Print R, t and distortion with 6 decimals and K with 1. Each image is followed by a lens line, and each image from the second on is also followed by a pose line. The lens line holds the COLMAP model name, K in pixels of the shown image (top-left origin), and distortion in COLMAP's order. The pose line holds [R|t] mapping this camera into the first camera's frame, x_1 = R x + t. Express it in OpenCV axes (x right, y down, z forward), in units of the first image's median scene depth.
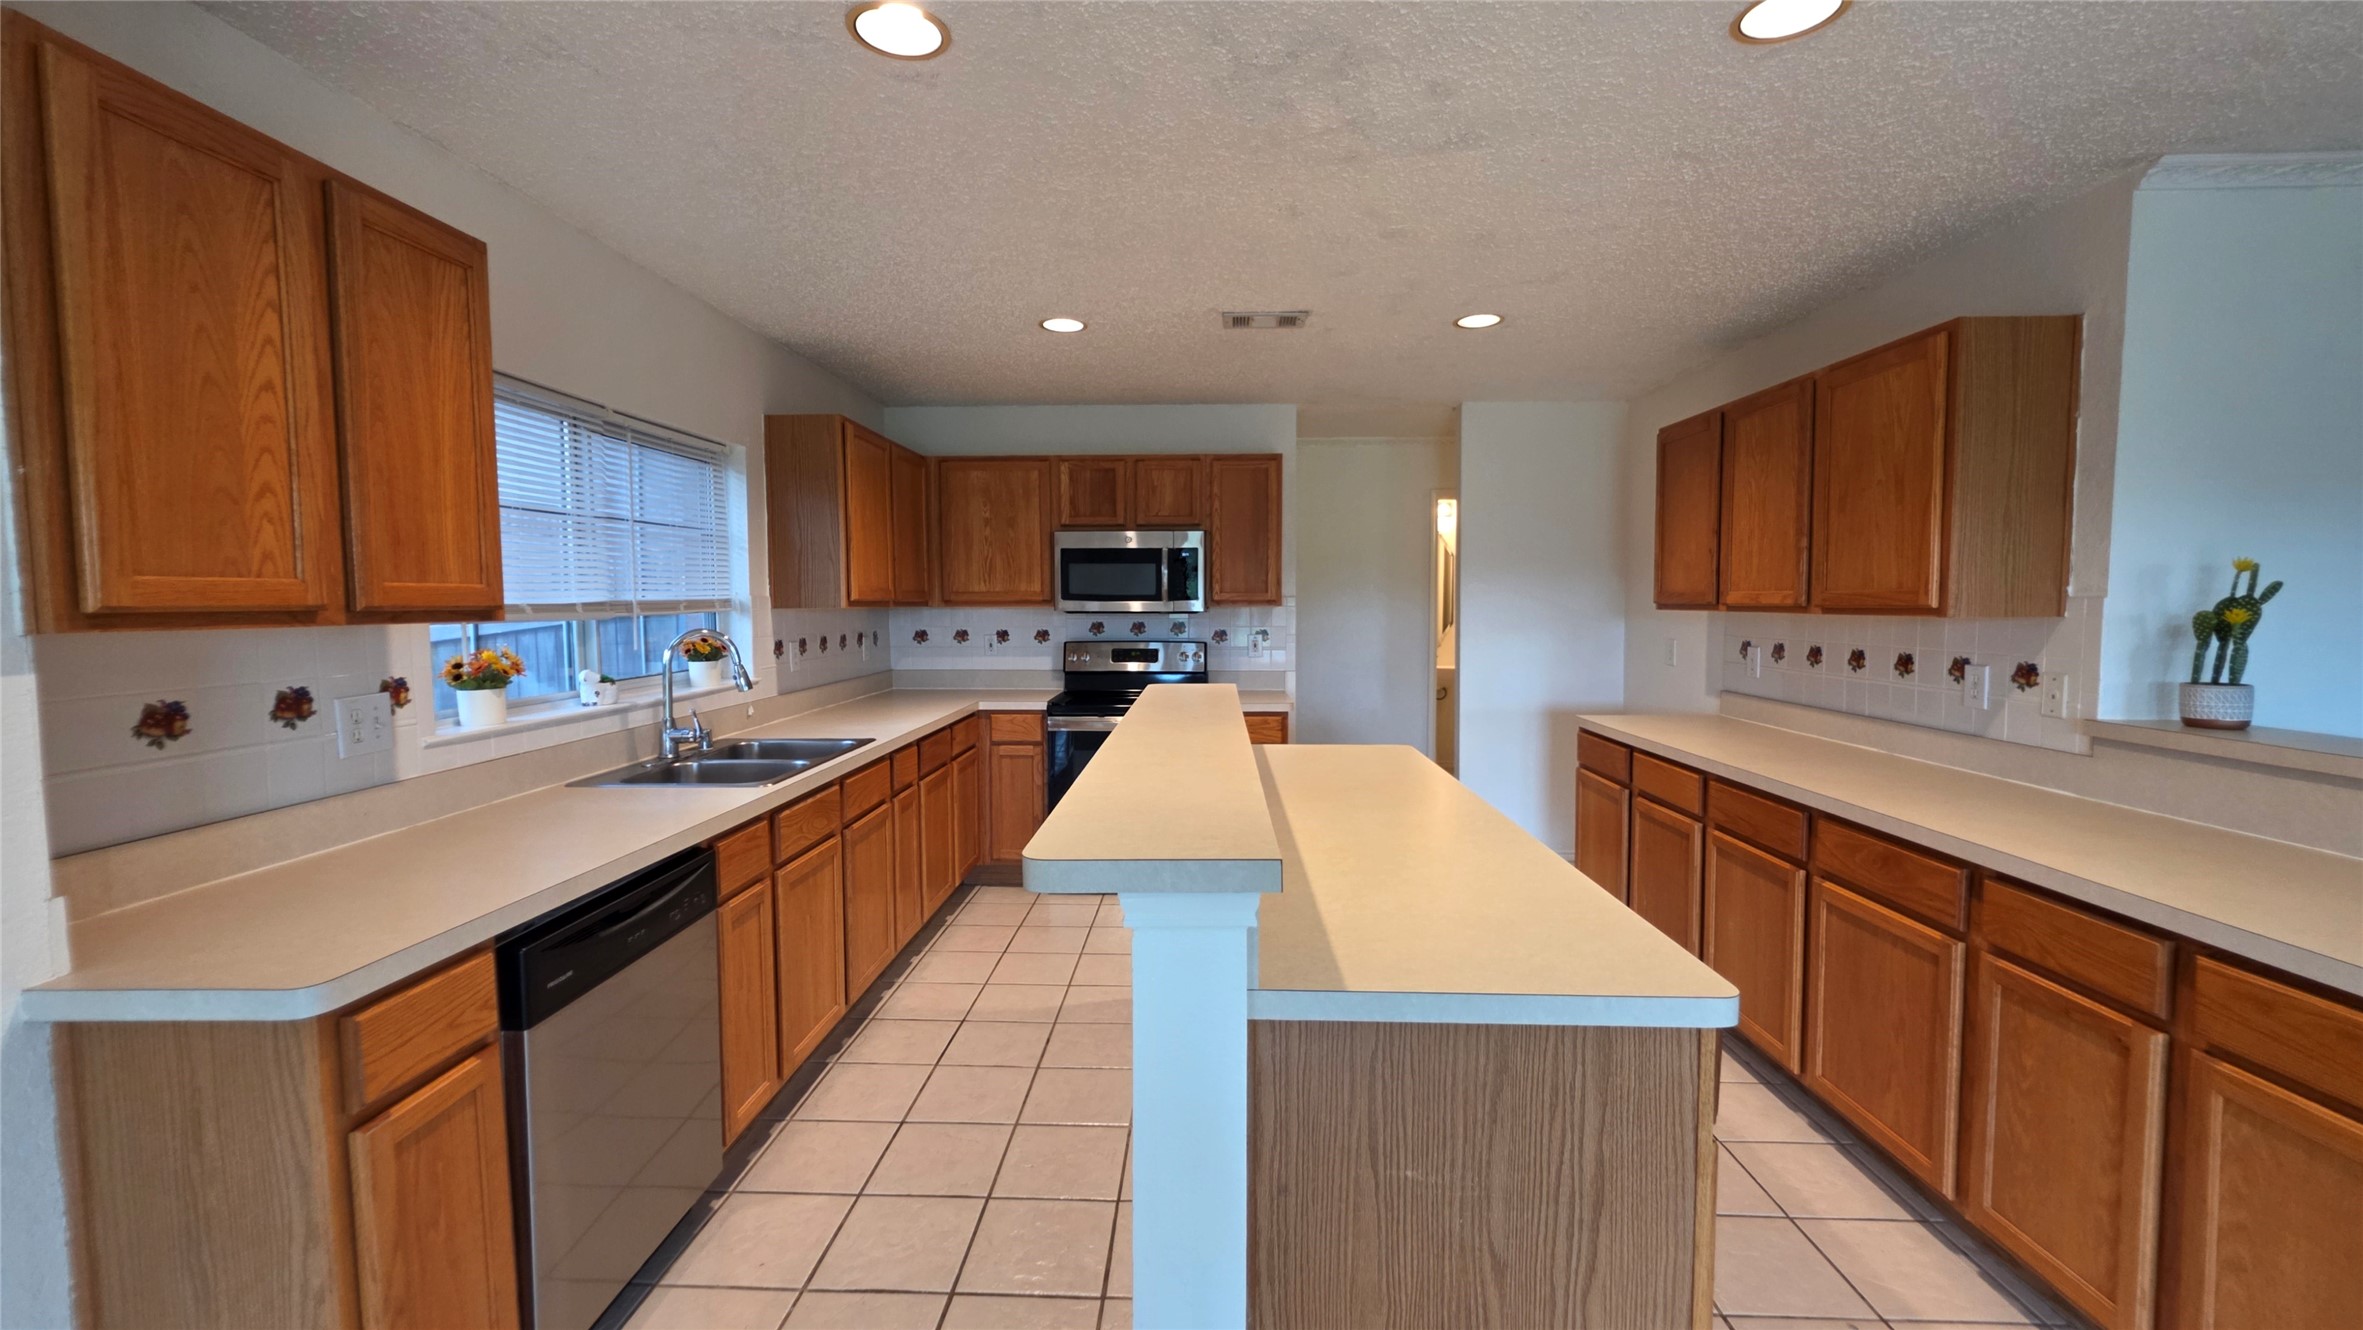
lens RADIAL K [[947.1, 0, 1177.5], [0, 947.1, 650.9], [0, 0, 1]] dist [0.001457, 0.000153]
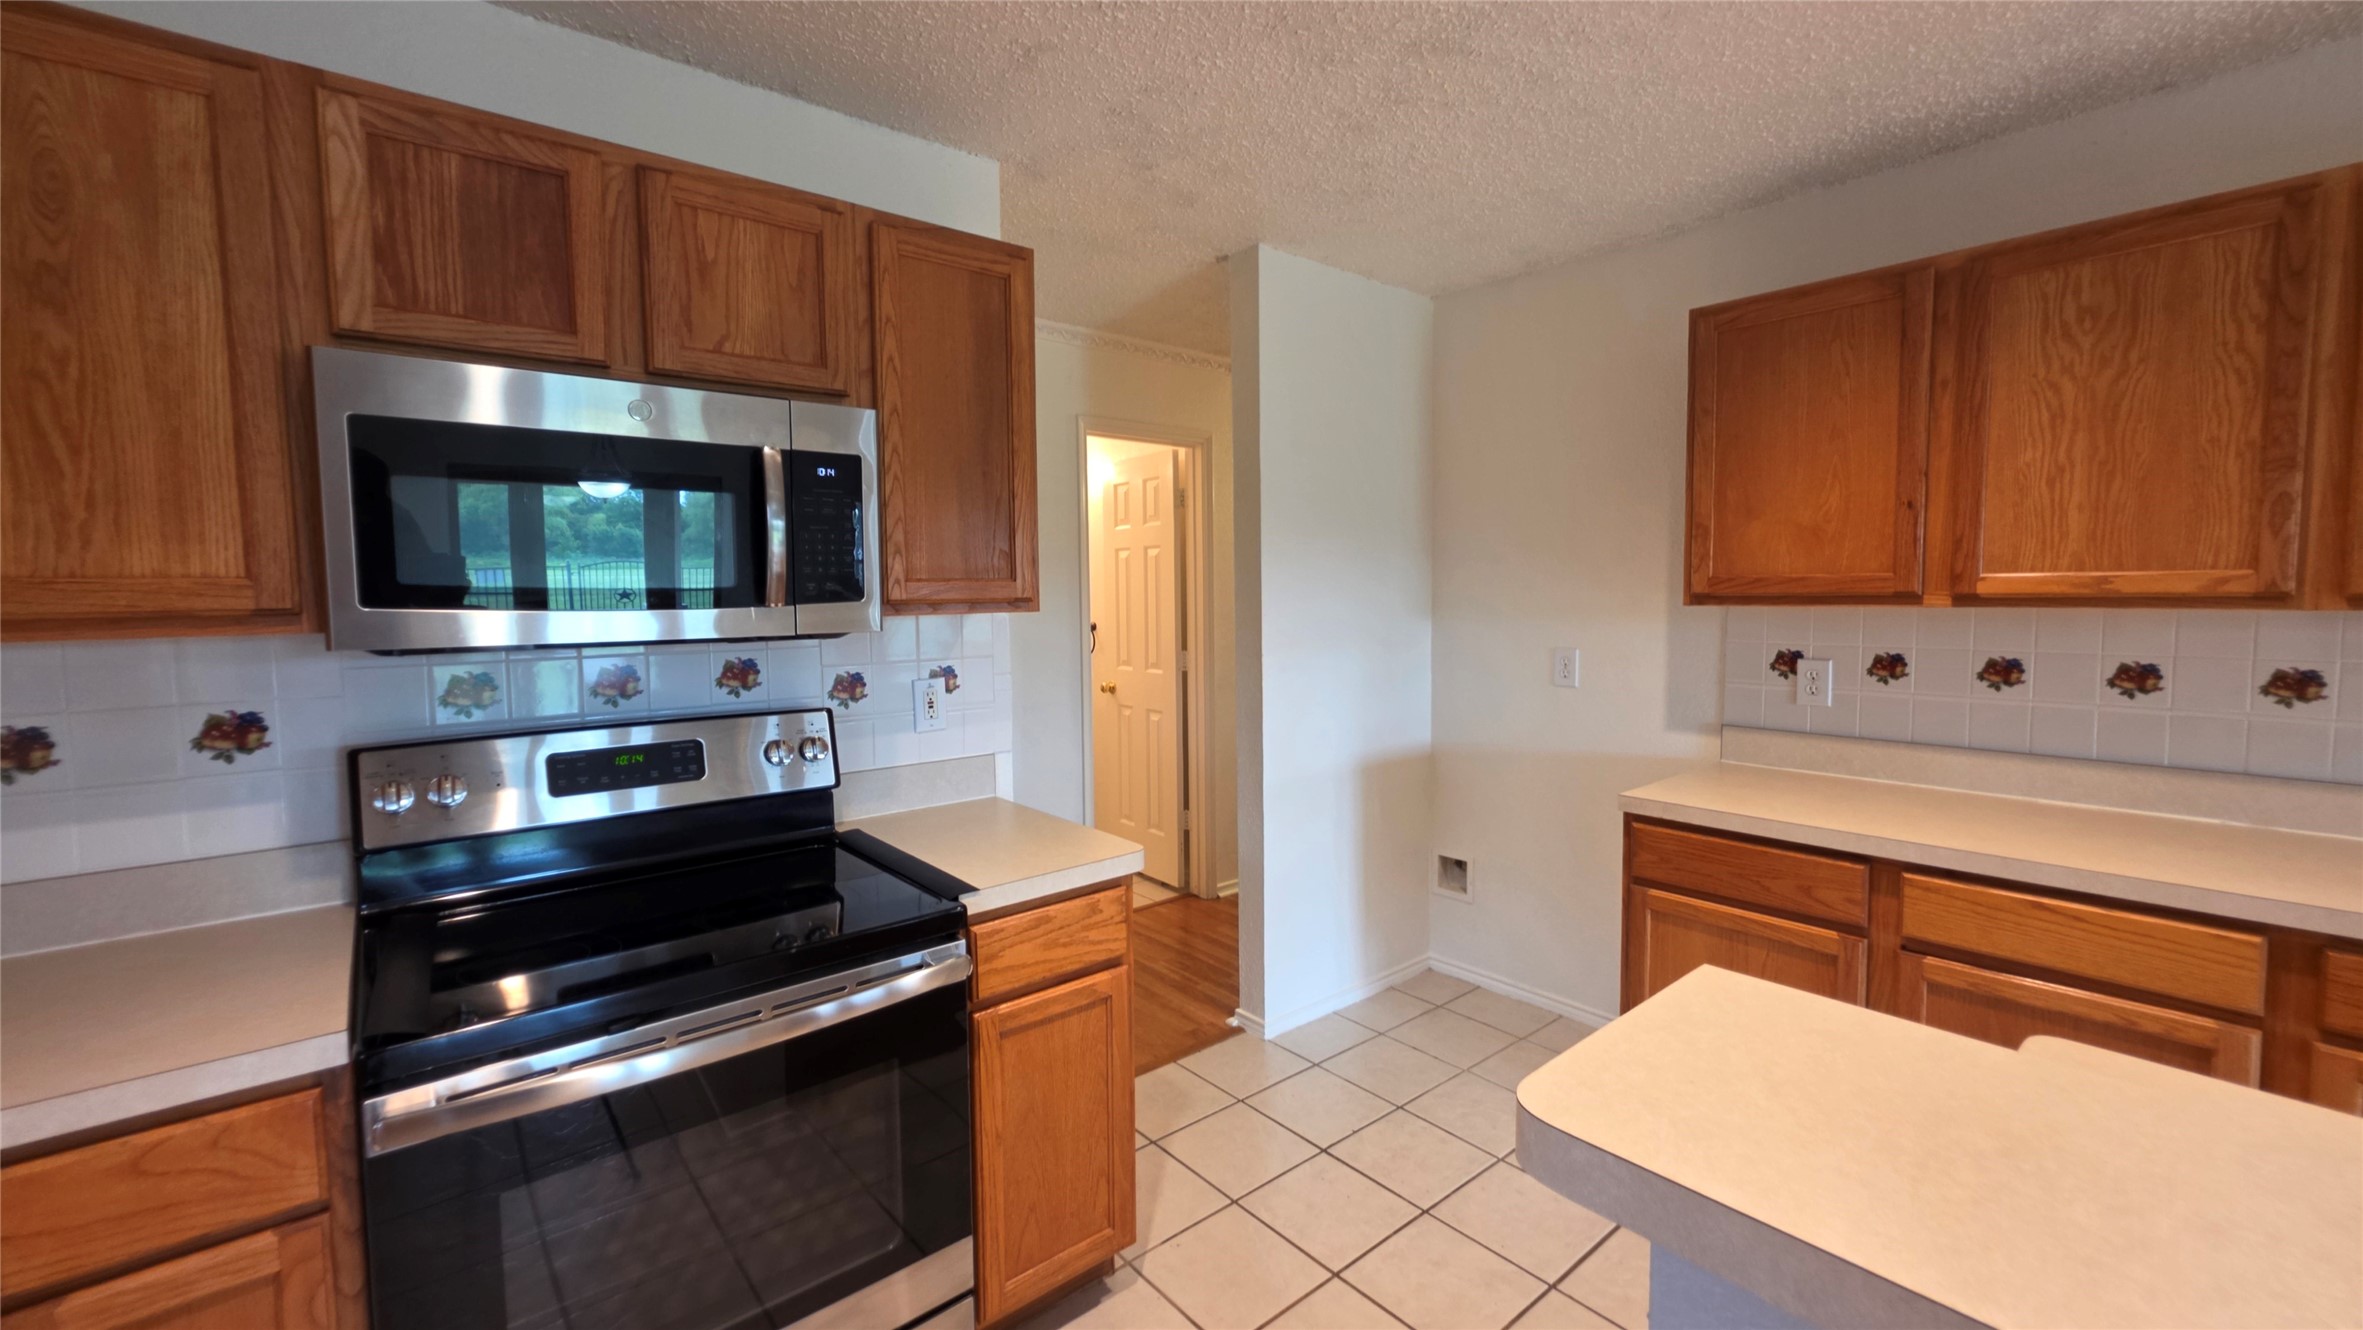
lens RADIAL K [[947.1, 0, 1177.5], [0, 947.1, 650.9], [0, 0, 1]] dist [0.001457, 0.000153]
pose [[0.743991, -0.051428, 0.666207, -0.178428], [0.047011, 0.998592, 0.024587, -0.051725], [-0.666533, 0.013027, 0.745361, 0.882663]]
